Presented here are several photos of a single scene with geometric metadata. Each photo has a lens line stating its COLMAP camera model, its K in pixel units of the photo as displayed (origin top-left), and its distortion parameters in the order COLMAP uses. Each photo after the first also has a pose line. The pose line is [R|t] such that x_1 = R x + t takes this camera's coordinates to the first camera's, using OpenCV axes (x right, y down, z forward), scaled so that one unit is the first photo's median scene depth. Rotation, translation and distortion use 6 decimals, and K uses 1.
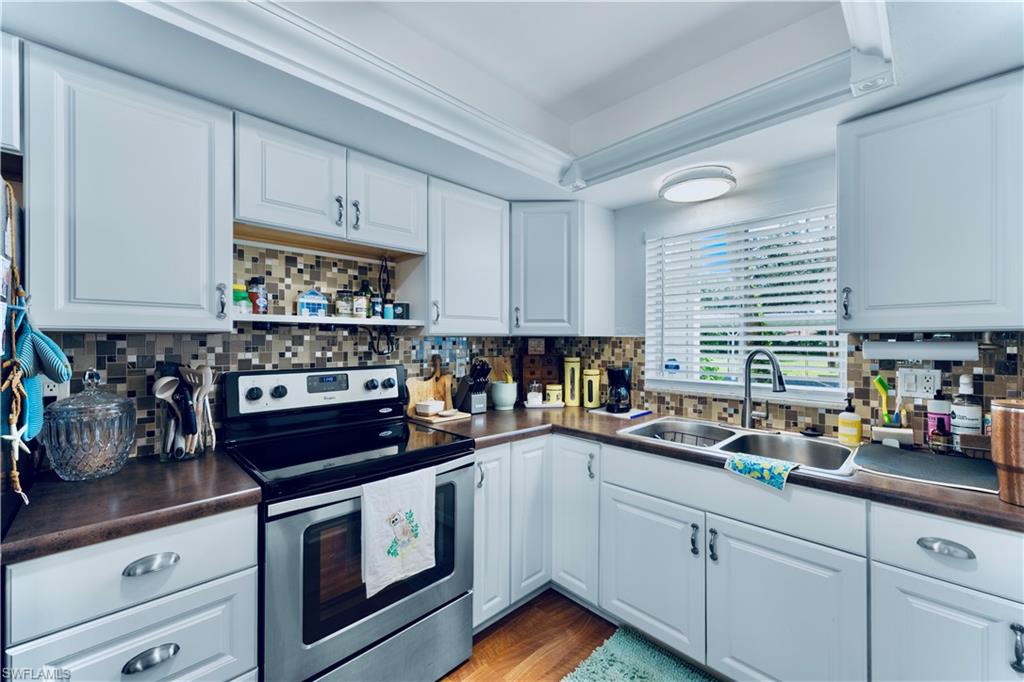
lens RADIAL K [[406.9, 0, 512.0], [0, 406.9, 341.0], [0, 0, 1]] dist [0.001963, 0.000190]
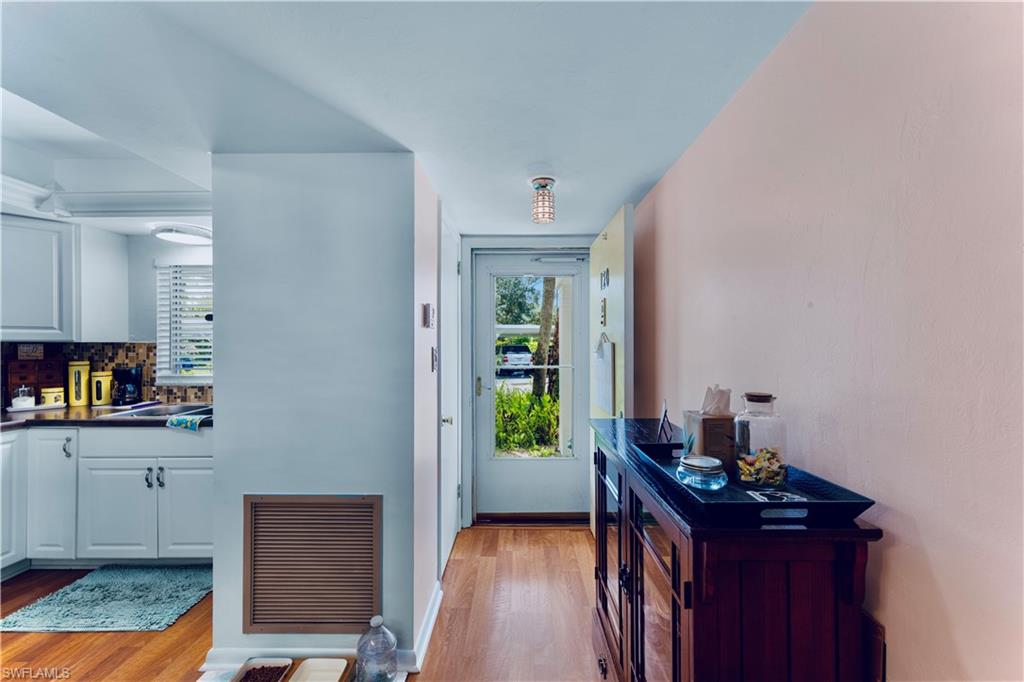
lens RADIAL K [[405.6, 0, 514.8], [0, 405.6, 344.9], [0, 0, 1]] dist [0.002041, 0.000255]
pose [[0.702439, -0.001607, 0.711742, 0.208839], [0.003990, 0.999991, -0.001681, 0.003076], [-0.711733, 0.004021, 0.702439, -0.644554]]
